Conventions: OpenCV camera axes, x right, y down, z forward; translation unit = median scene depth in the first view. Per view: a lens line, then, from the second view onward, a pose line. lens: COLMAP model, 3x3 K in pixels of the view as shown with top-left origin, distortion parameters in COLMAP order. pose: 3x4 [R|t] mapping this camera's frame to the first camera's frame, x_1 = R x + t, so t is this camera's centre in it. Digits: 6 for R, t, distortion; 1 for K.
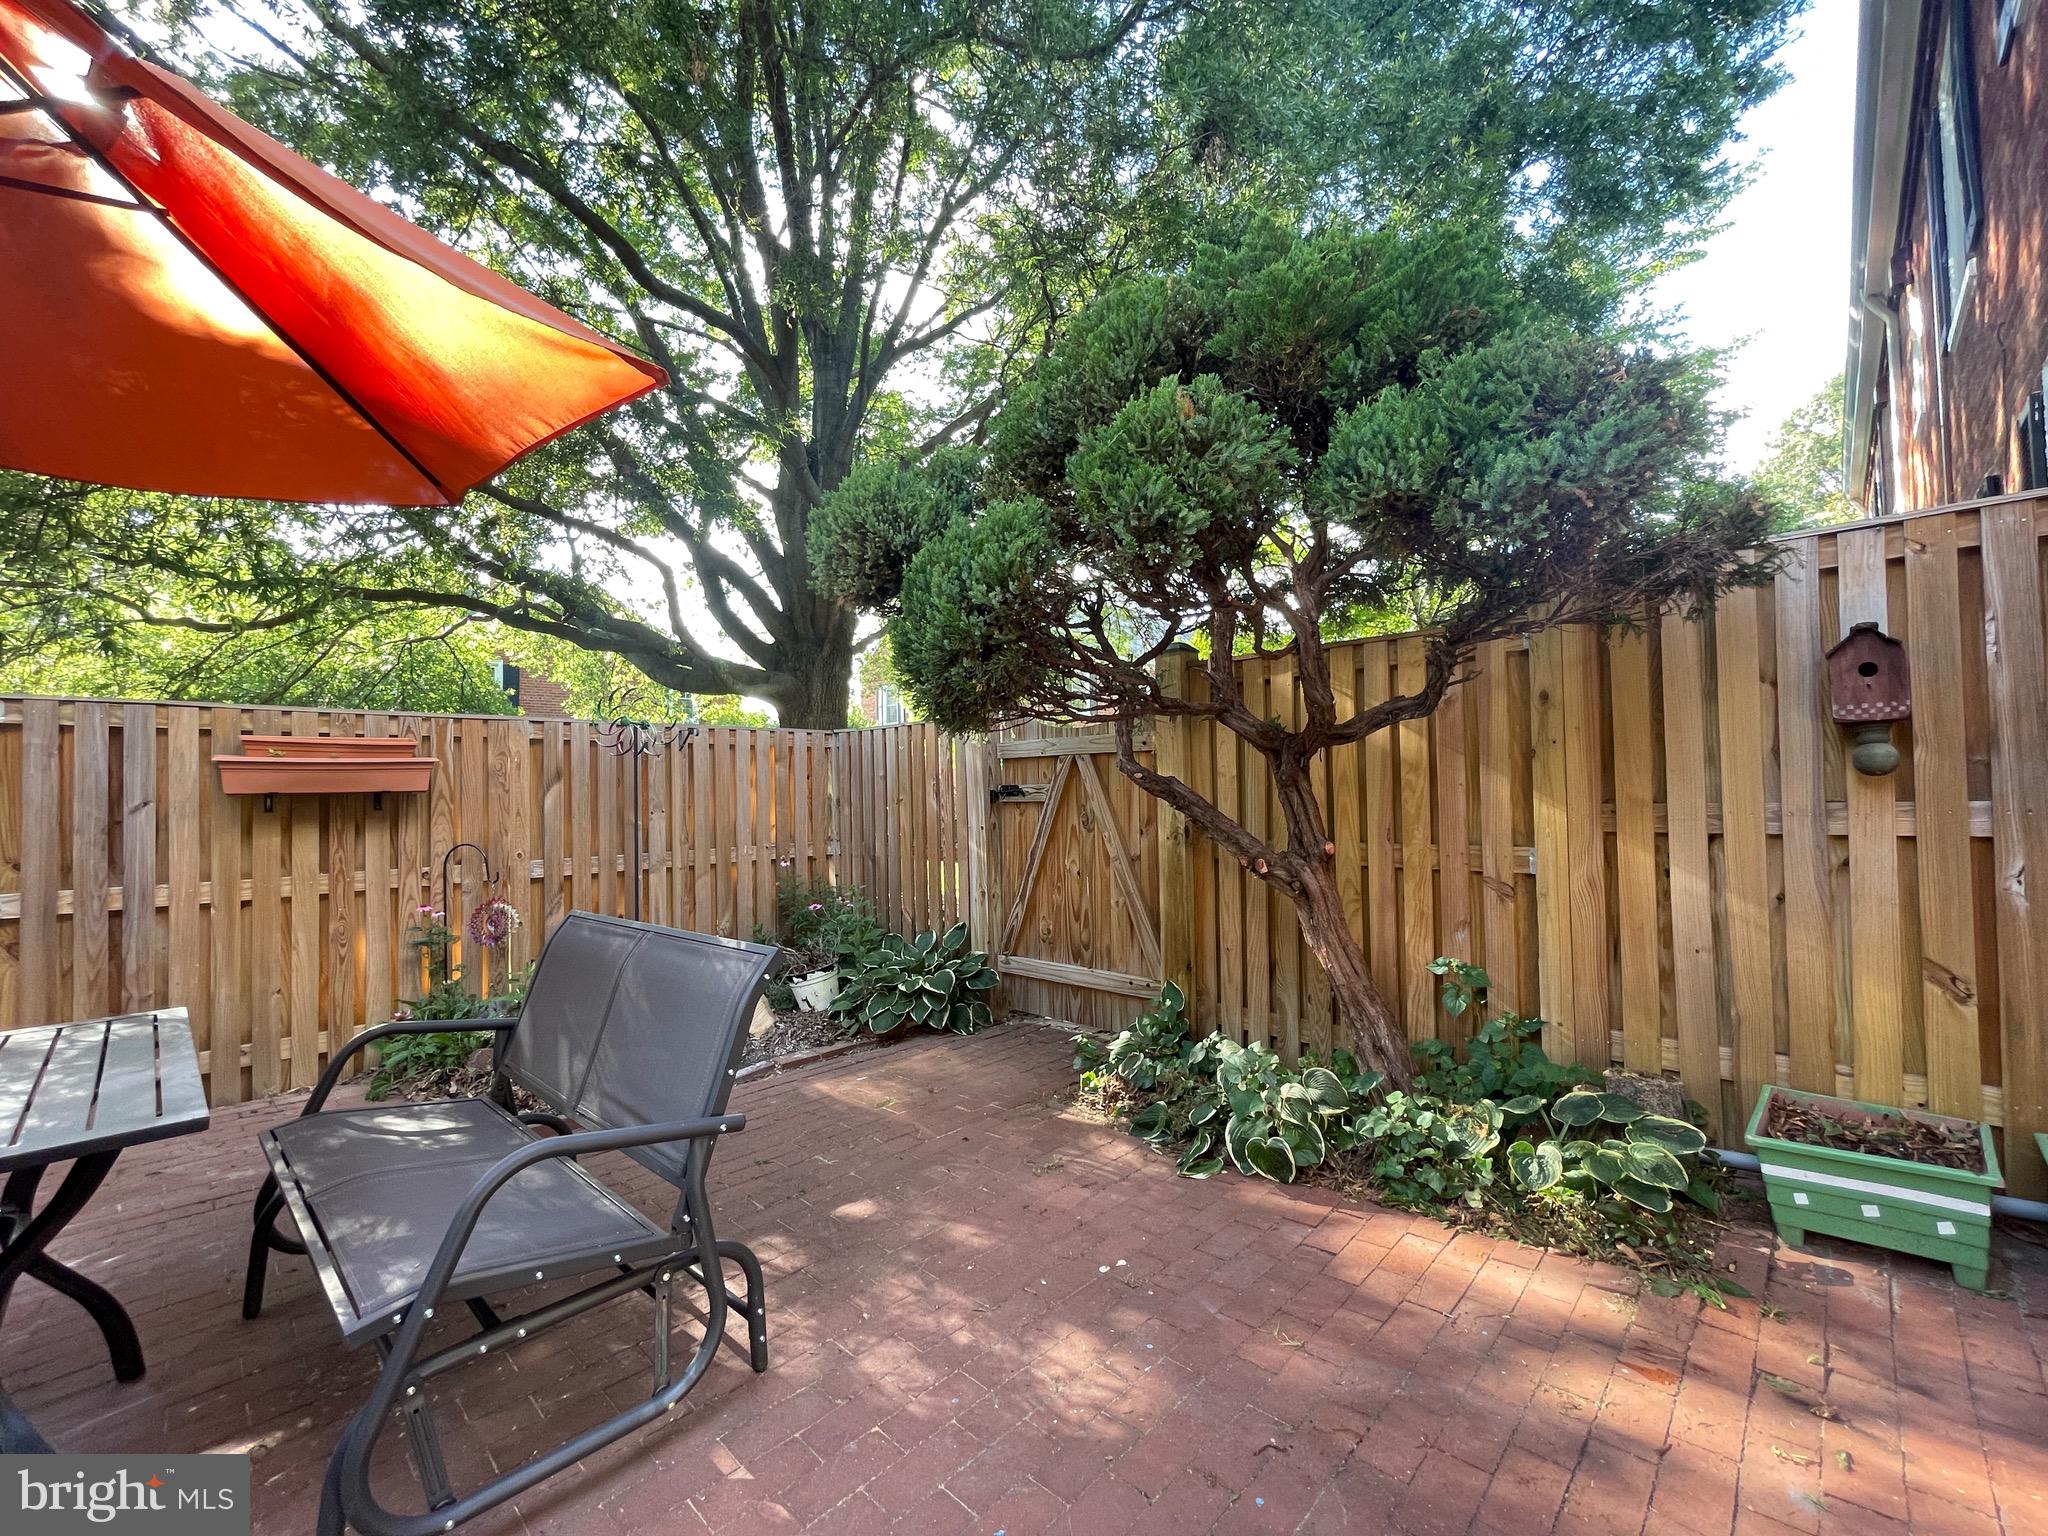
lens RADIAL K [[835.8, 0, 1020.8], [0, 835.8, 763.9], [0, 0, 1]] dist [-0.004245, 0.000320]
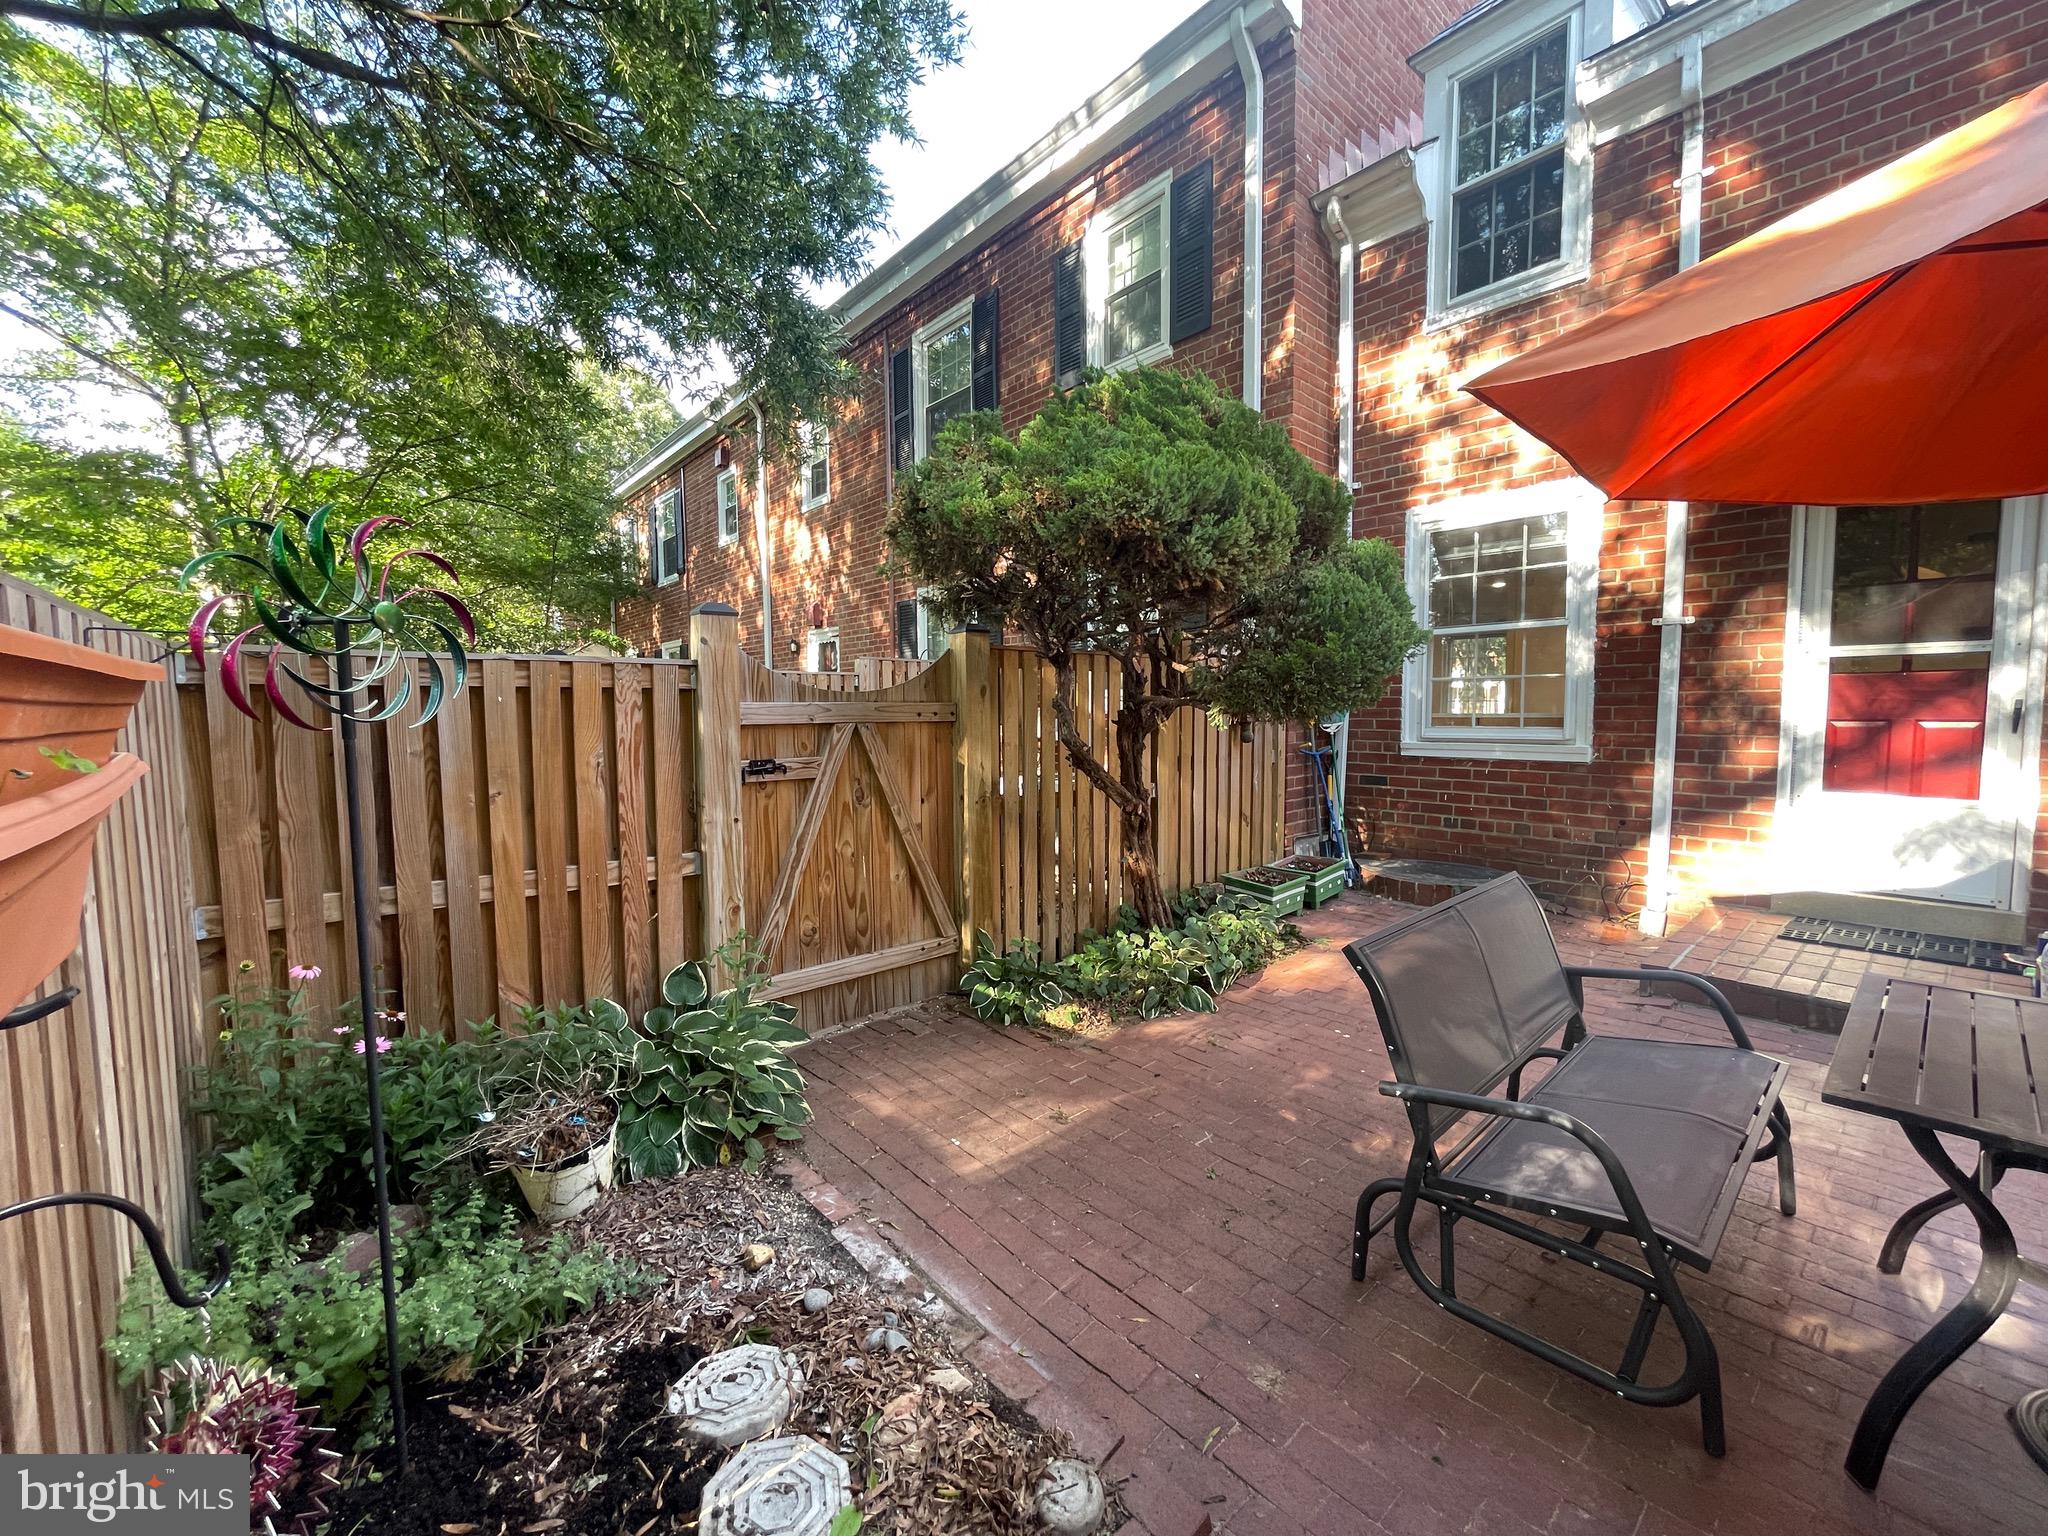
lens RADIAL K [[835.8, 0, 1030.9], [0, 835.8, 773.5], [0, 0, 1]] dist [-0.004245, 0.000320]
pose [[0.083847, -0.054255, 0.995001, -1.061103], [-0.021203, 0.998193, 0.056216, -0.014743], [-0.996253, -0.025811, 0.082545, 0.972771]]
